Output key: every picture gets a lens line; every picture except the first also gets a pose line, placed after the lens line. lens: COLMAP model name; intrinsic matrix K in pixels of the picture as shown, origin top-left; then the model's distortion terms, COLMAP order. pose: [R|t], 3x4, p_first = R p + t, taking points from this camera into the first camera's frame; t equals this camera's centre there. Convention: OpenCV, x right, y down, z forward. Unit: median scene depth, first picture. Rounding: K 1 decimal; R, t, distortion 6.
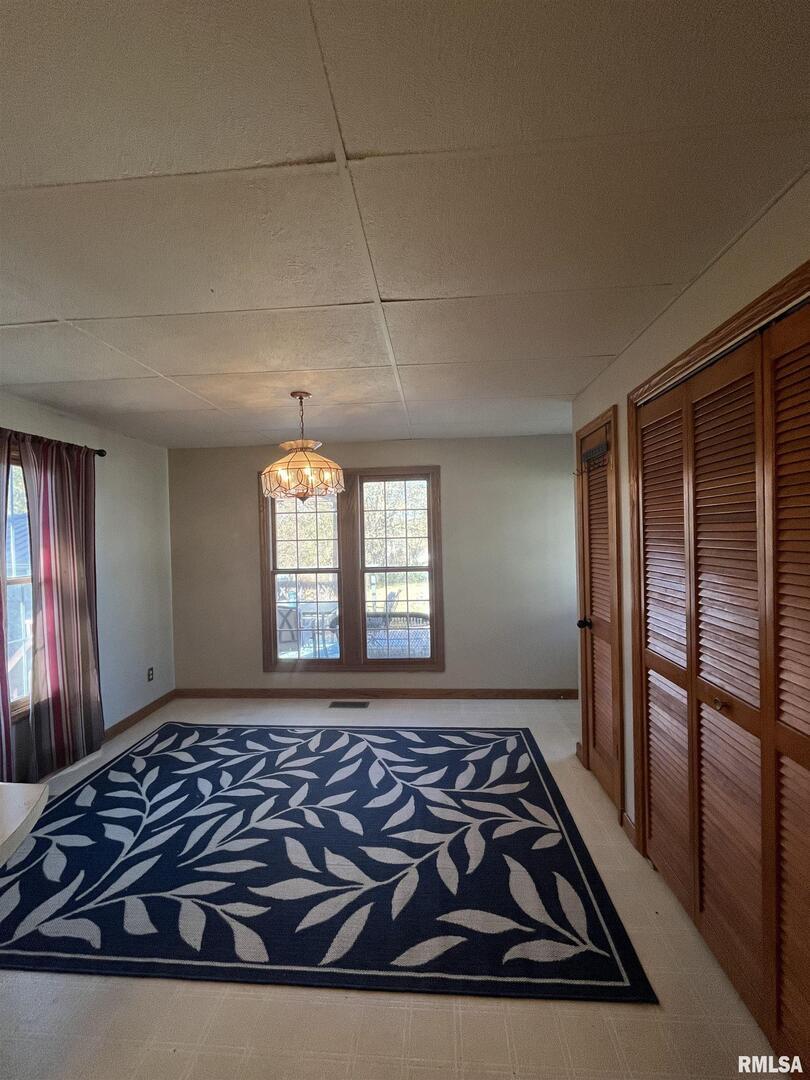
lens RADIAL K [[439.2, 0, 405.0], [0, 439.2, 540.0], [0, 0, 1]] dist [-0.001880, -0.000036]
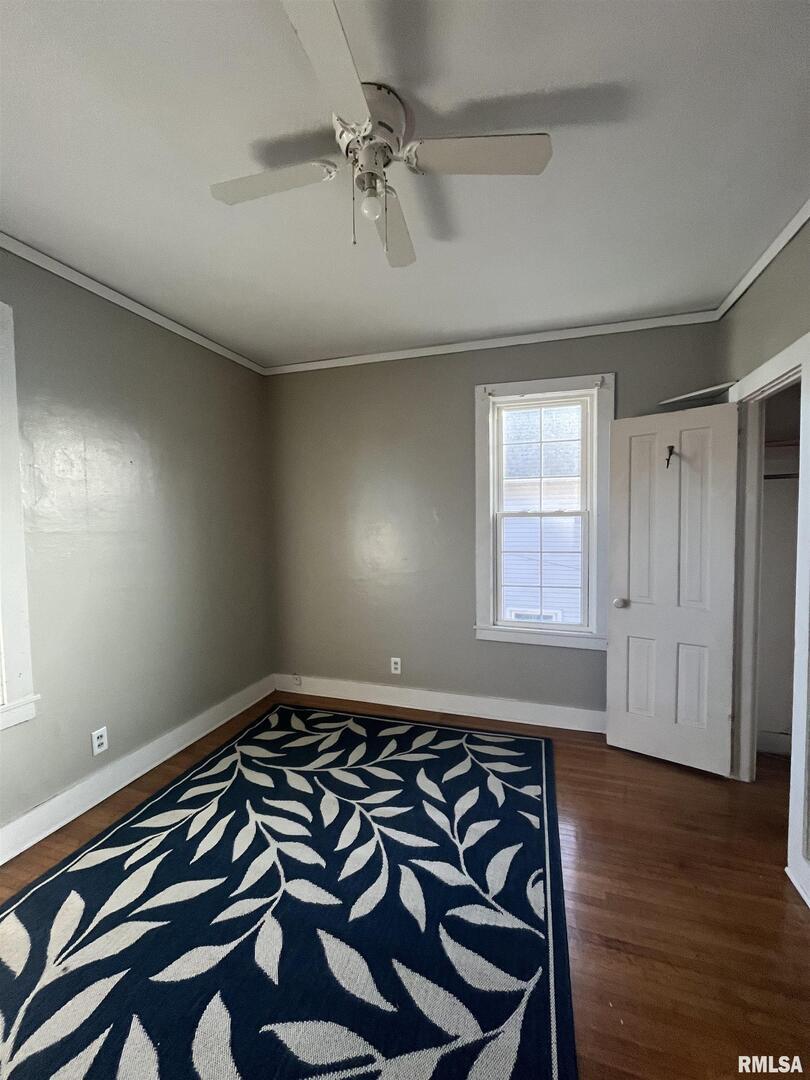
lens RADIAL K [[439.2, 0, 405.0], [0, 439.2, 540.0], [0, 0, 1]] dist [-0.001880, -0.000036]
pose [[-0.225241, 0.086065, -0.970494, 0.317800], [0.004166, 0.996167, 0.087375, -0.001543], [0.974294, 0.015637, -0.224736, 1.270414]]
